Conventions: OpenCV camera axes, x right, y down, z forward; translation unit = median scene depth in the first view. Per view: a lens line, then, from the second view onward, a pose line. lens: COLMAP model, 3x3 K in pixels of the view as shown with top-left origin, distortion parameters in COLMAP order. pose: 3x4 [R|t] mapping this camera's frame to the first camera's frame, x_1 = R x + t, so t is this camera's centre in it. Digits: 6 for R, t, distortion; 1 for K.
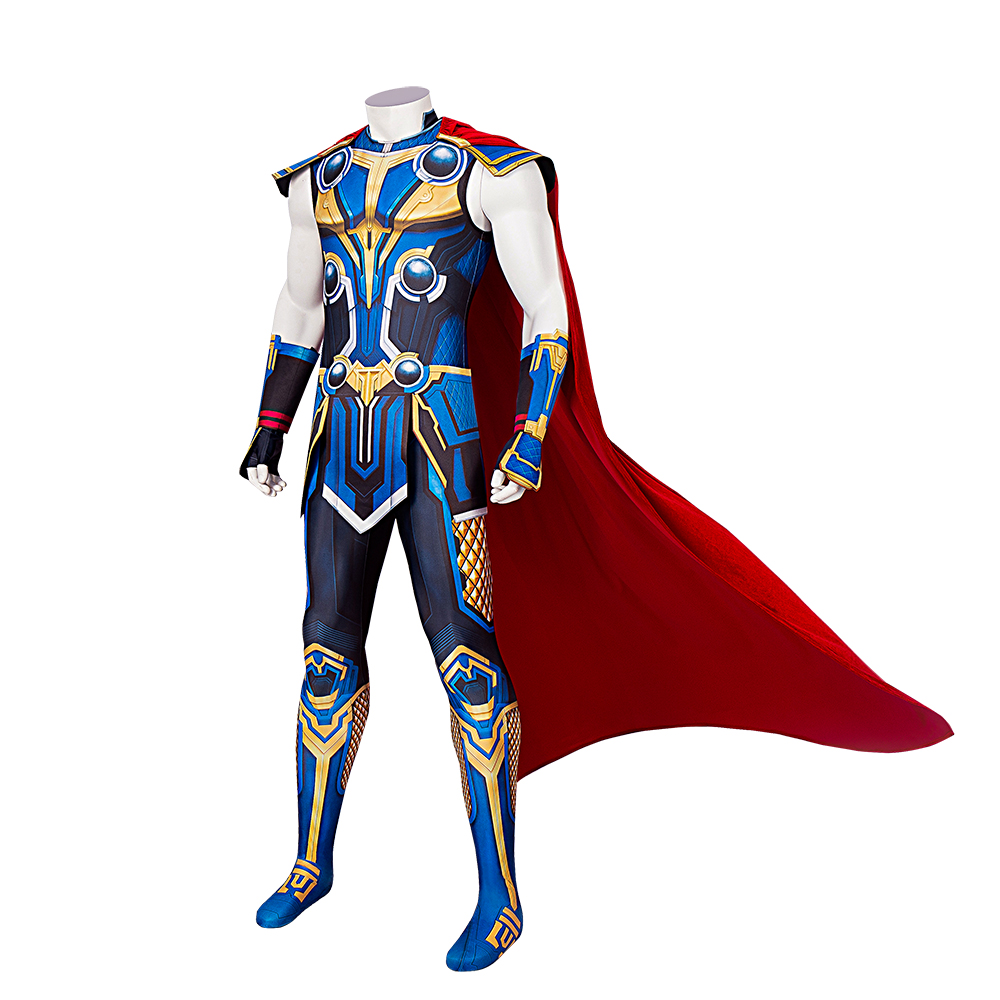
lens RADIAL K [[1888.2, 0, 457.1], [0, 1888.2, 496.7], [0, 0, 1]] dist [0.120275, 0.000000]
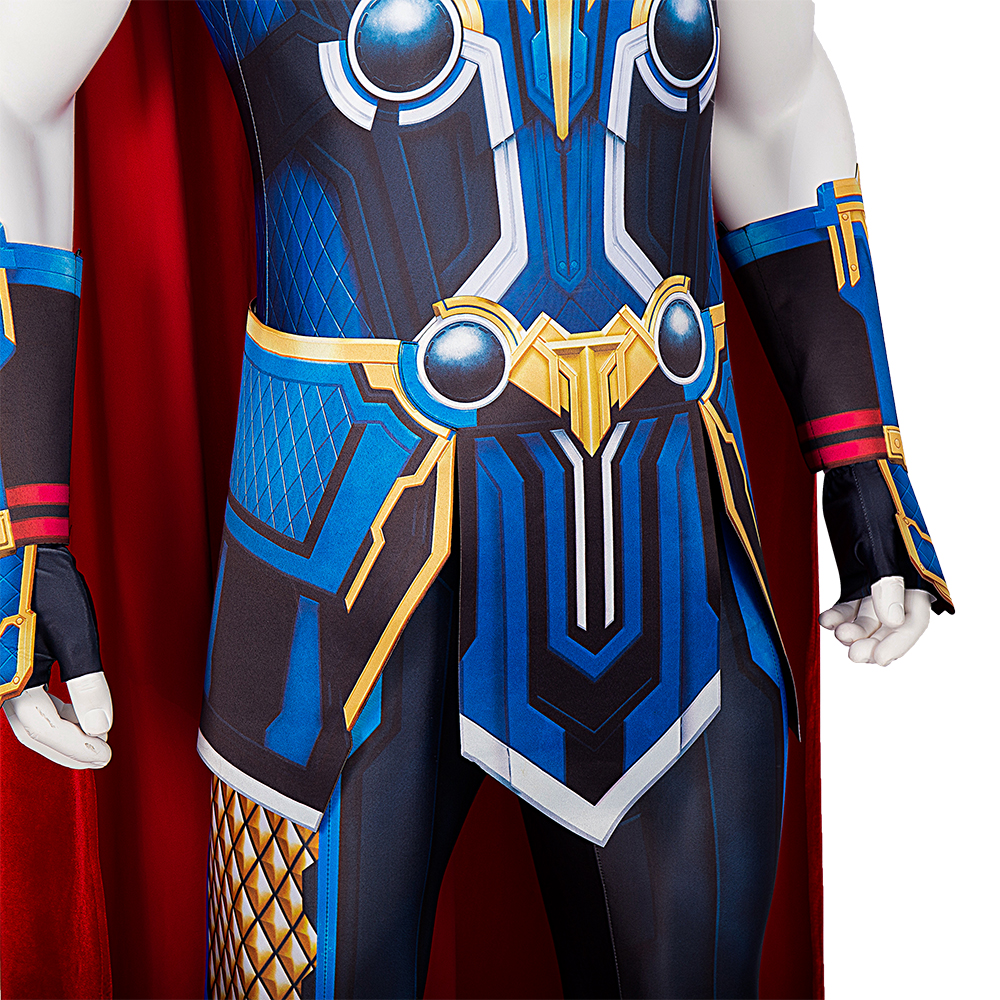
lens RADIAL K [[2734.6, 0, 515.8], [0, 2734.6, 505.2], [0, 0, 1]] dist [0.109544, 0.000000]
pose [[0.588280, -0.169160, 0.790767, -0.417675], [0.053546, 0.983878, 0.170635, -0.118039], [-0.806883, -0.058039, 0.587853, 0.738483]]
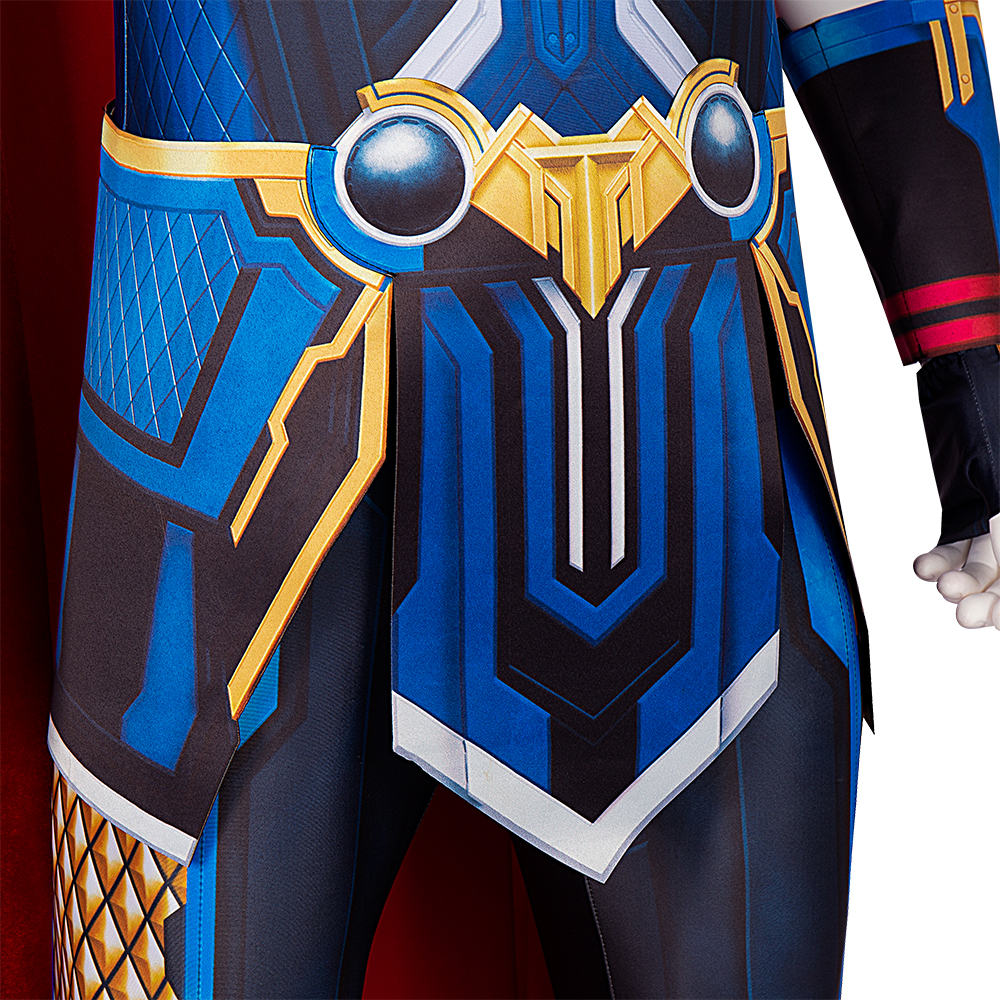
lens RADIAL K [[2734.6, 0, 462.1], [0, 2734.6, 530.2], [0, 0, 1]] dist [0.109544, 0.000000]
pose [[0.617241, -0.182232, 0.765379, -0.301344], [0.056480, 0.980560, 0.187917, -0.083401], [-0.784744, -0.072761, 0.615534, 0.814160]]
